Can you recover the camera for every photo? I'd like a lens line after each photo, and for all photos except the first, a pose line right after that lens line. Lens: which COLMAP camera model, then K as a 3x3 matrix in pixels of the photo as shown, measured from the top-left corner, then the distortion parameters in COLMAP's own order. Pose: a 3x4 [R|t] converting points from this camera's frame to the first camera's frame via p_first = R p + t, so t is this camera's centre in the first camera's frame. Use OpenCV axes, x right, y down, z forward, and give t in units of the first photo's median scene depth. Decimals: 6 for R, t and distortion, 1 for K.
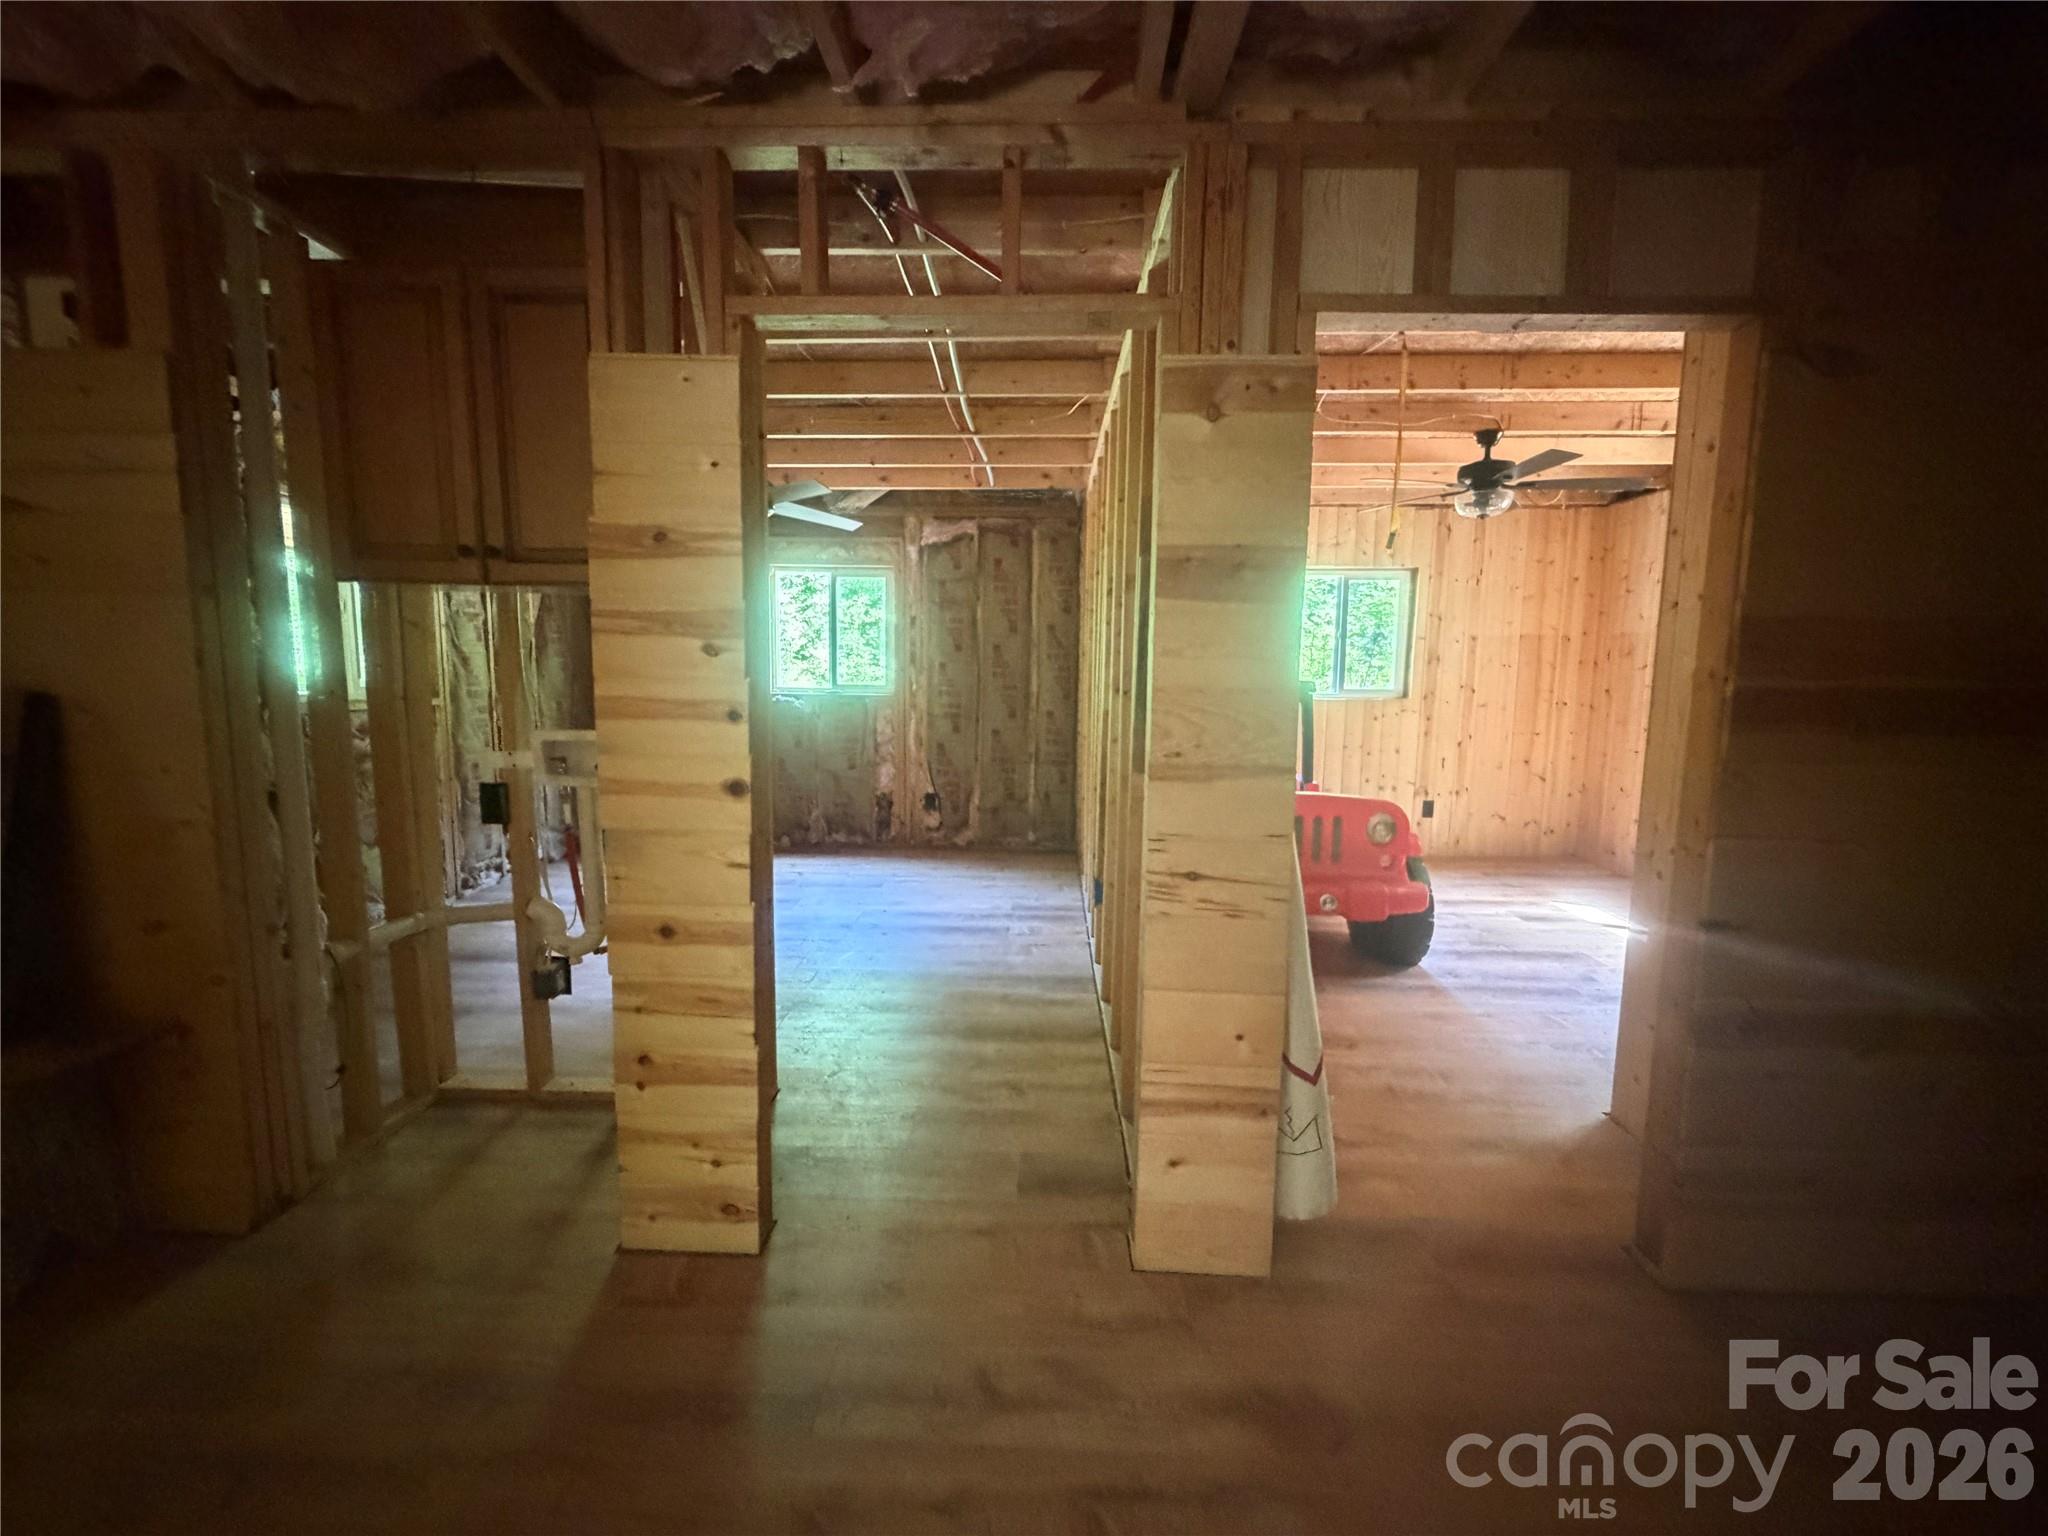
lens RADIAL K [[822.6, 0, 1018.2], [0, 822.6, 765.0], [0, 0, 1]] dist [0.001212, -0.000382]
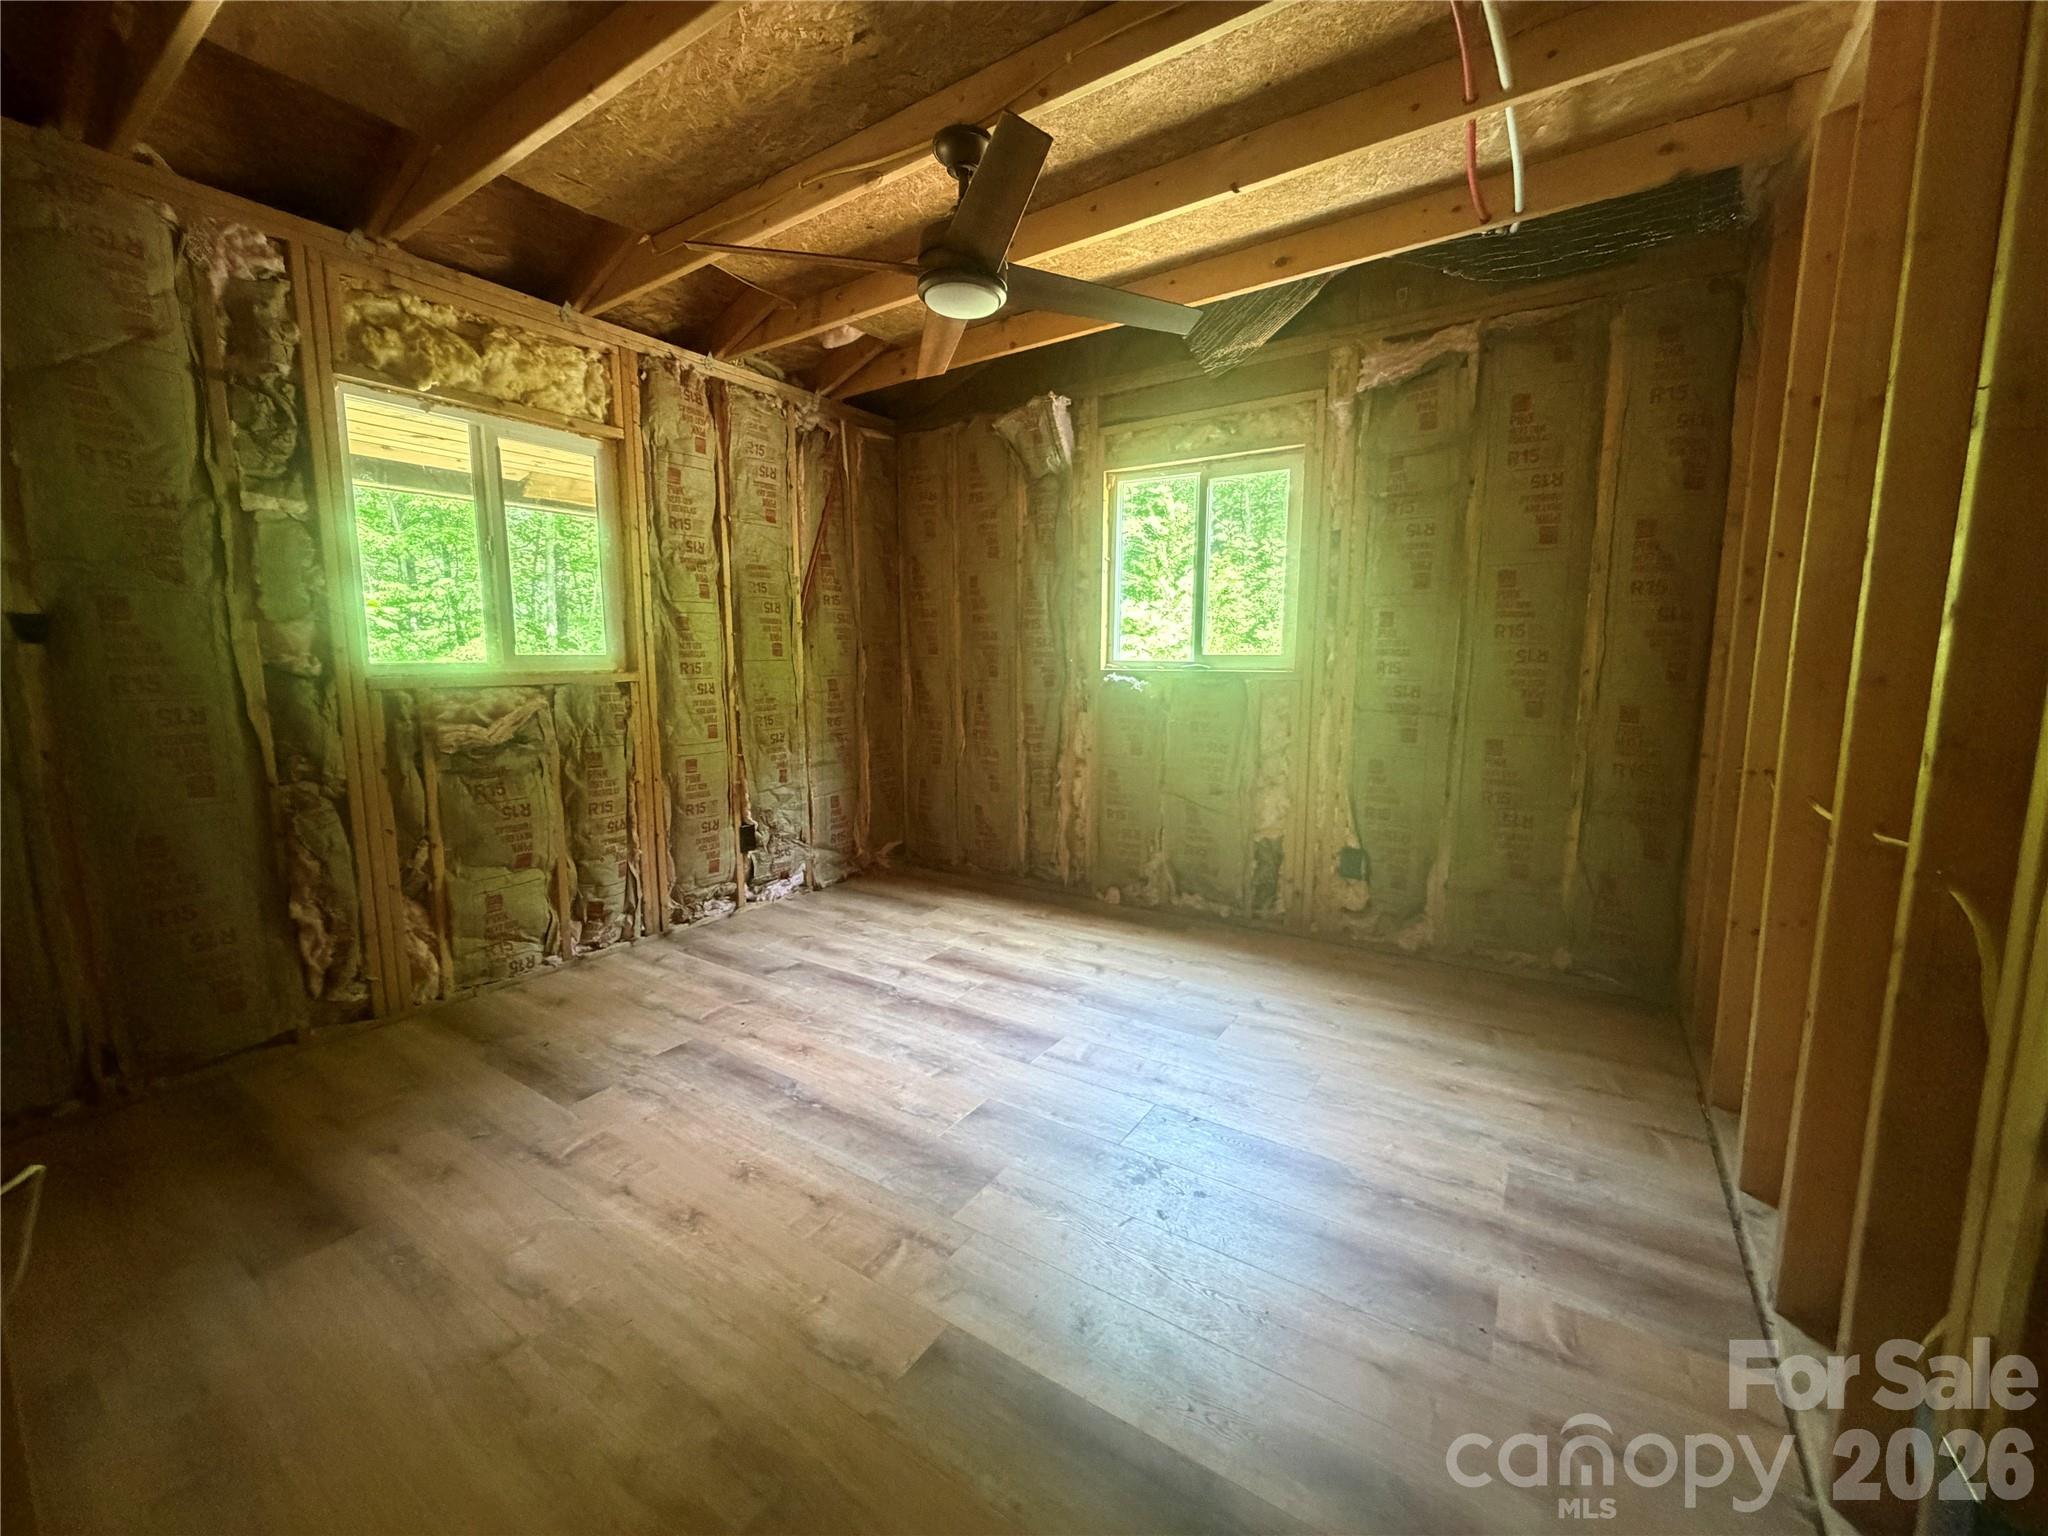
lens RADIAL K [[822.6, 0, 1012.5], [0, 822.6, 763.1], [0, 0, 1]] dist [0.001212, -0.000382]
pose [[0.847496, 0.054865, -0.527959, -0.010798], [-0.049810, 0.998475, 0.023804, -0.025937], [0.528460, 0.006124, 0.848936, 0.418791]]
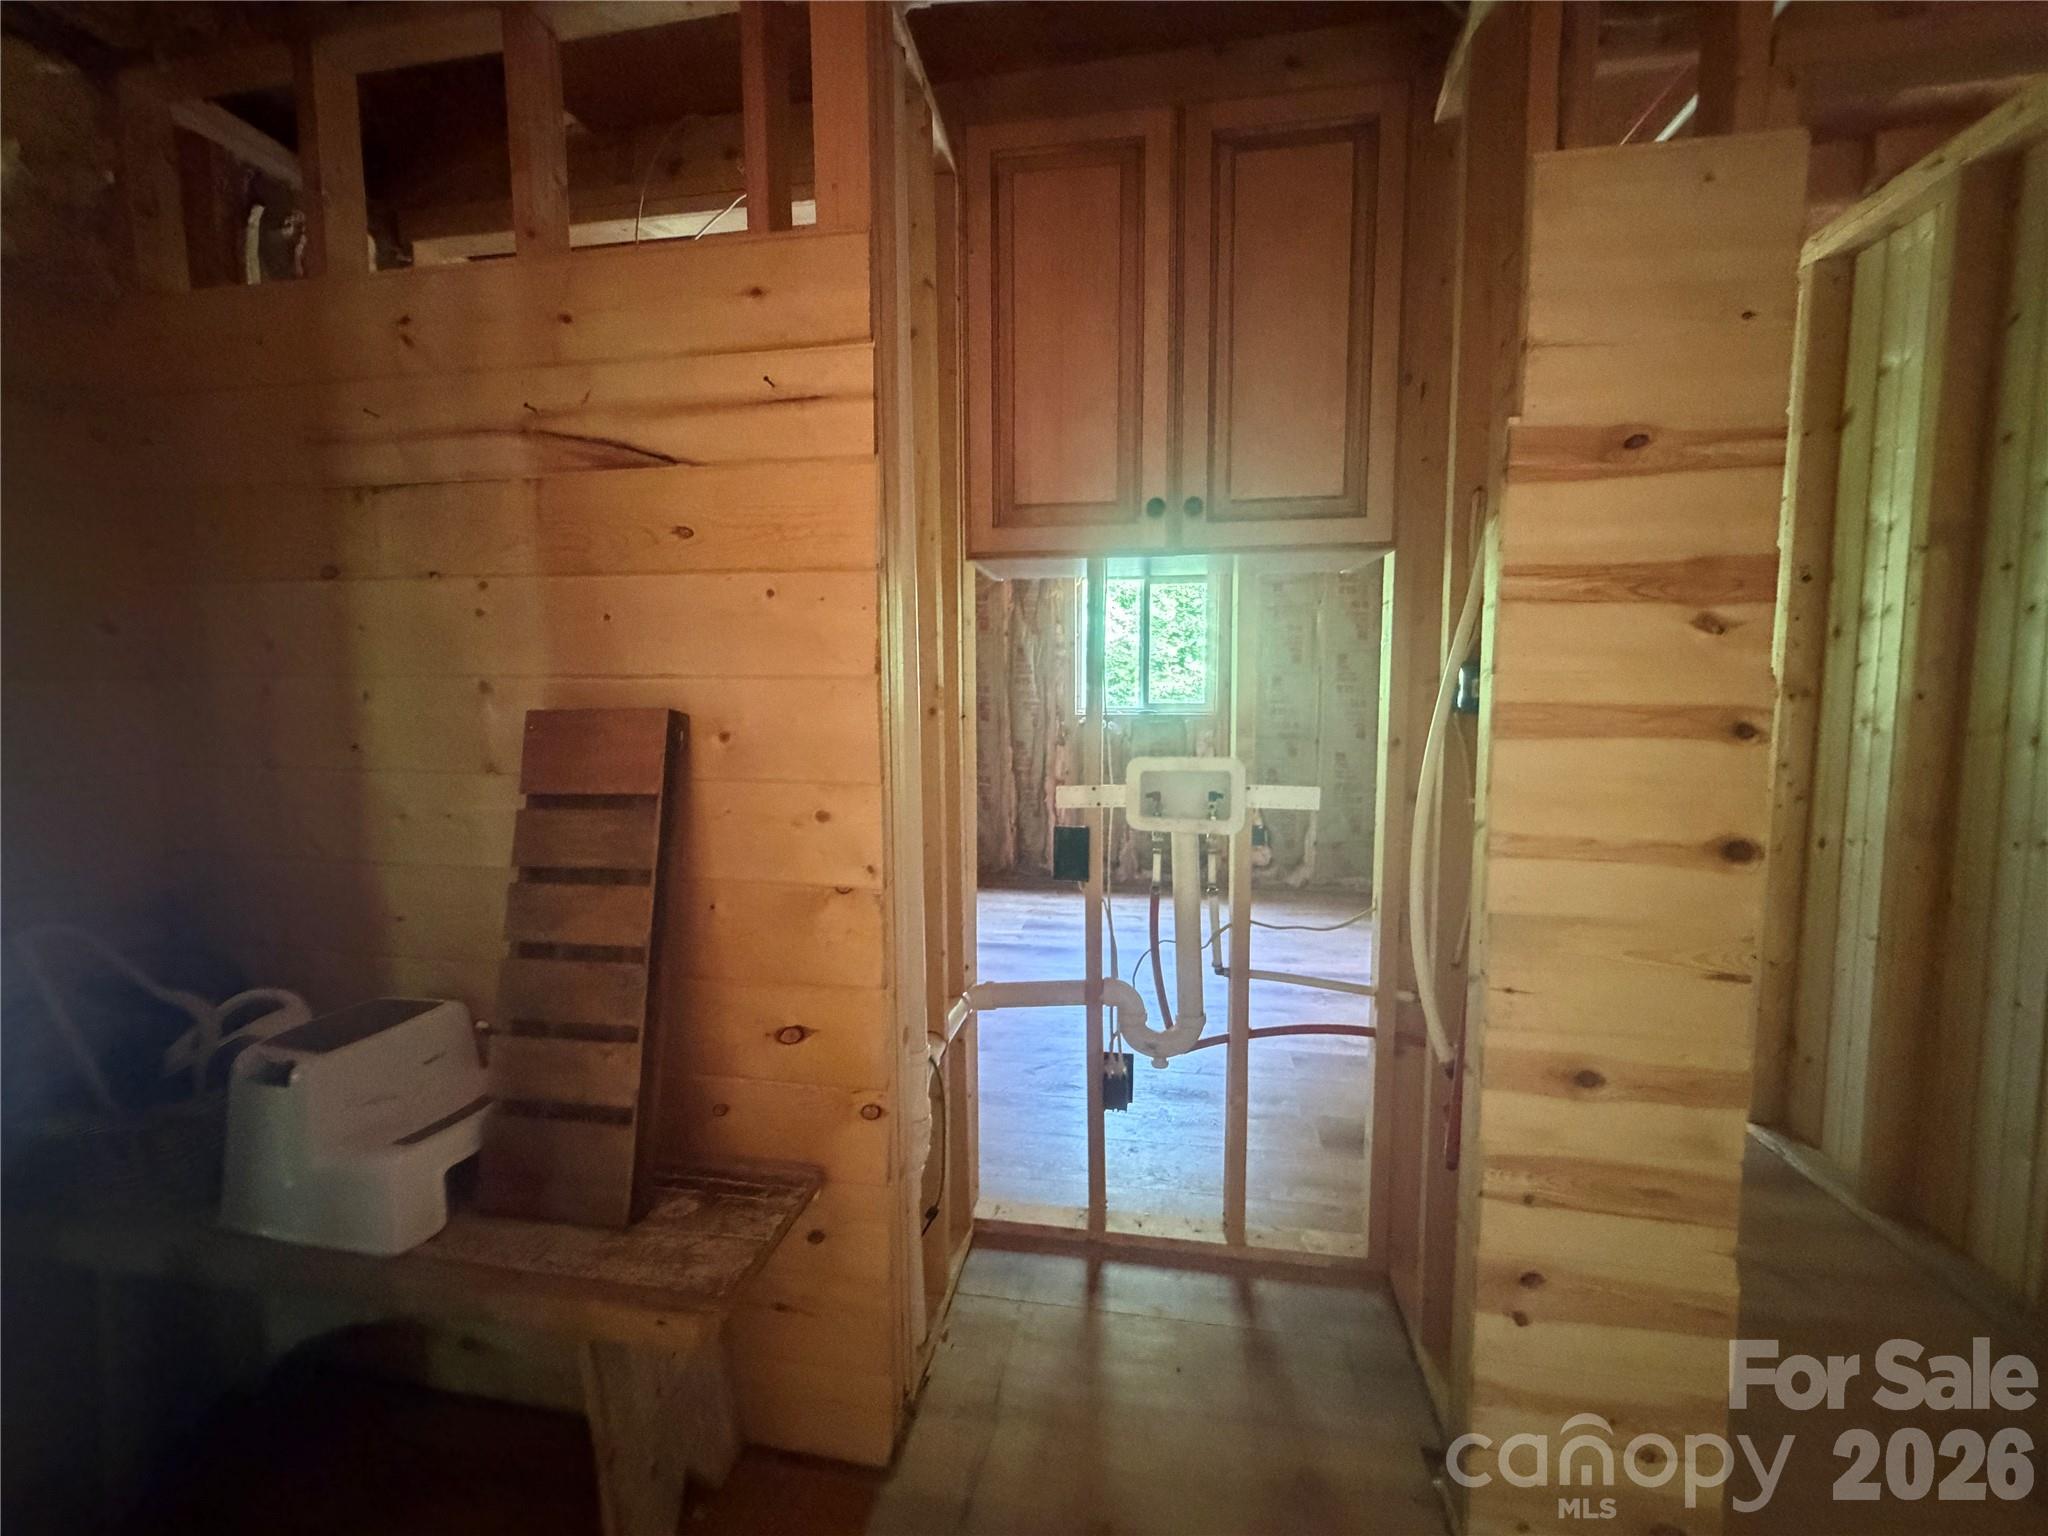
lens RADIAL K [[822.6, 0, 1017.5], [0, 822.6, 764.6], [0, 0, 1]] dist [0.001212, -0.000382]
pose [[0.988972, -0.006896, -0.147942, -0.239281], [0.002583, 0.999567, -0.029325, -0.005725], [0.148080, 0.028619, 0.988561, 0.098515]]
